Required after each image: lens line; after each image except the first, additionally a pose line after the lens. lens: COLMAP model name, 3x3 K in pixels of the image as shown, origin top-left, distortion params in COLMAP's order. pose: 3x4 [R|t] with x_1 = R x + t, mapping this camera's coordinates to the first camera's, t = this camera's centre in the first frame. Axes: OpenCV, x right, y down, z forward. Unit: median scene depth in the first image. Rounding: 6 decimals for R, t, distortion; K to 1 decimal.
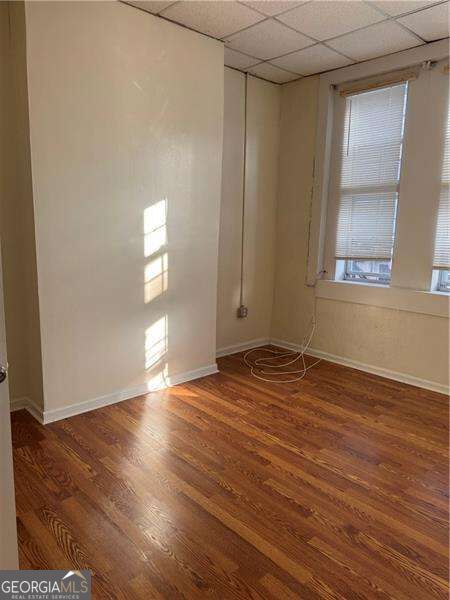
lens RADIAL K [[429.1, 0, 225.0], [0, 429.1, 300.0], [0, 0, 1]] dist [0.023254, 0.001167]
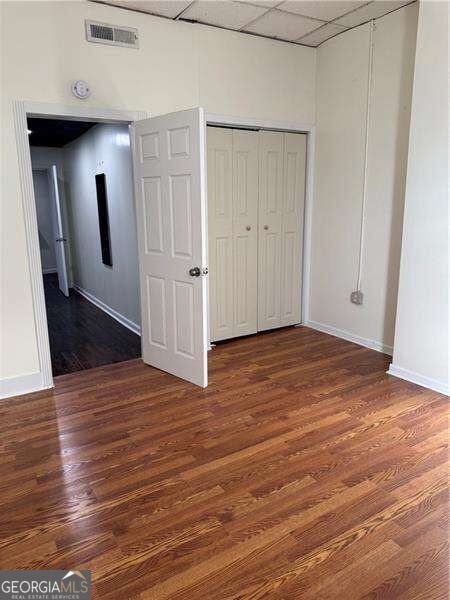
lens RADIAL K [[429.1, 0, 225.0], [0, 429.1, 300.0], [0, 0, 1]] dist [0.023254, 0.001167]
pose [[-0.208884, 0.192653, -0.958777, 1.025319], [-0.161942, 0.960054, 0.228191, -0.134993], [0.964439, 0.202932, -0.169341, 0.978535]]
